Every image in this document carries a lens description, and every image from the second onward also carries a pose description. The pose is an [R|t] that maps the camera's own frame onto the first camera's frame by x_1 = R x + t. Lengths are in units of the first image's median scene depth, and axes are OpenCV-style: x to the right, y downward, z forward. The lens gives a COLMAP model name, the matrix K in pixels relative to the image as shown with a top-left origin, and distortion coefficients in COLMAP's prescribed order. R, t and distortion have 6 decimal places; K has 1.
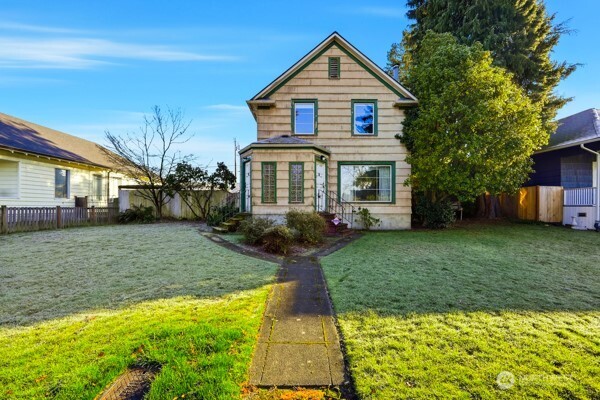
lens RADIAL K [[264.7, 0, 299.6], [0, 264.7, 203.0], [0, 0, 1]] dist [-0.004977, -0.000518]
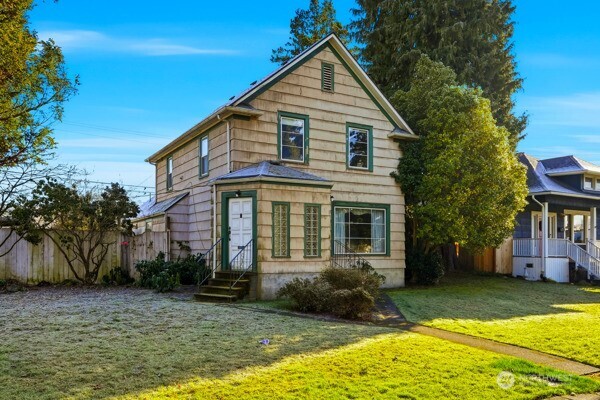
lens RADIAL K [[477.9, 0, 301.1], [0, 477.9, 244.2], [0, 0, 1]] dist [-0.001706, 0.003003]
pose [[0.873342, 0.008408, 0.487035, -0.603637], [-0.010517, 0.999943, 0.001596, -0.033939], [-0.486994, -0.006516, 0.873381, -0.165226]]
